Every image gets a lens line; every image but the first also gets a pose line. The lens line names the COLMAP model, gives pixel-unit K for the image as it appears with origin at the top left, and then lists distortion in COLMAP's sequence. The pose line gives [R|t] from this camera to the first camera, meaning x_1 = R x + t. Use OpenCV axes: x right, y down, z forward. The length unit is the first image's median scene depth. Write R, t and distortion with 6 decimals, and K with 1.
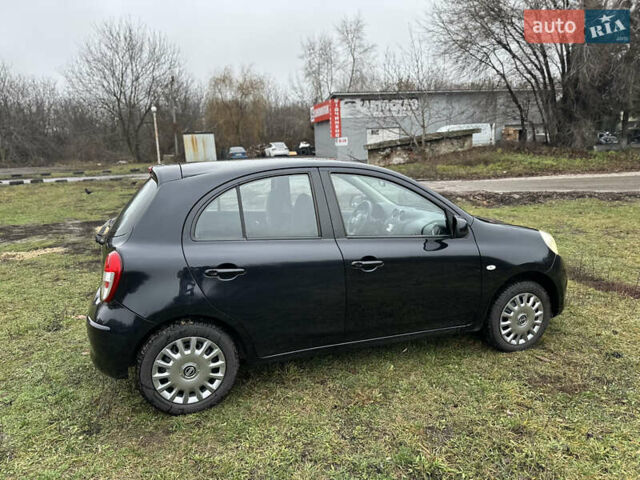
lens RADIAL K [[447.3, 0, 323.7], [0, 447.3, 239.8], [0, 0, 1]] dist [0.044925, -0.051087]
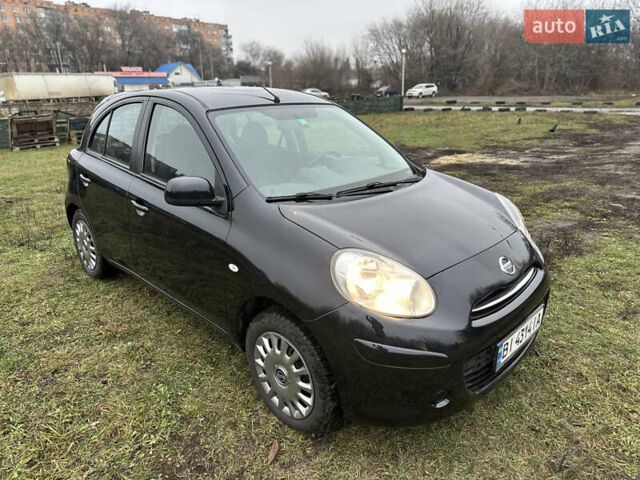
lens RADIAL K [[447.3, 0, 323.7], [0, 447.3, 239.8], [0, 0, 1]] dist [0.044925, -0.051087]
pose [[0.460342, 0.298766, -0.835957, 0.103108], [-0.173105, 0.953801, 0.245558, -0.016910], [0.870701, 0.031668, 0.490792, 0.085442]]
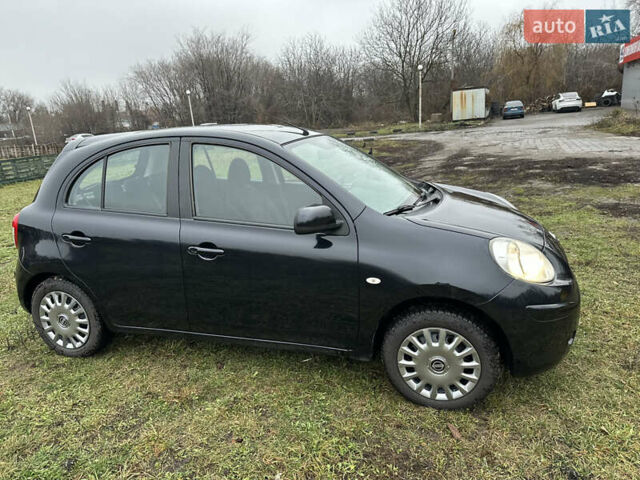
lens RADIAL K [[447.3, 0, 323.7], [0, 447.3, 239.8], [0, 0, 1]] dist [0.044925, -0.051087]
pose [[0.808329, 0.125853, -0.575122, 0.075469], [-0.073071, 0.990777, 0.114111, -0.008068], [0.584179, -0.050214, 0.810070, 0.042270]]
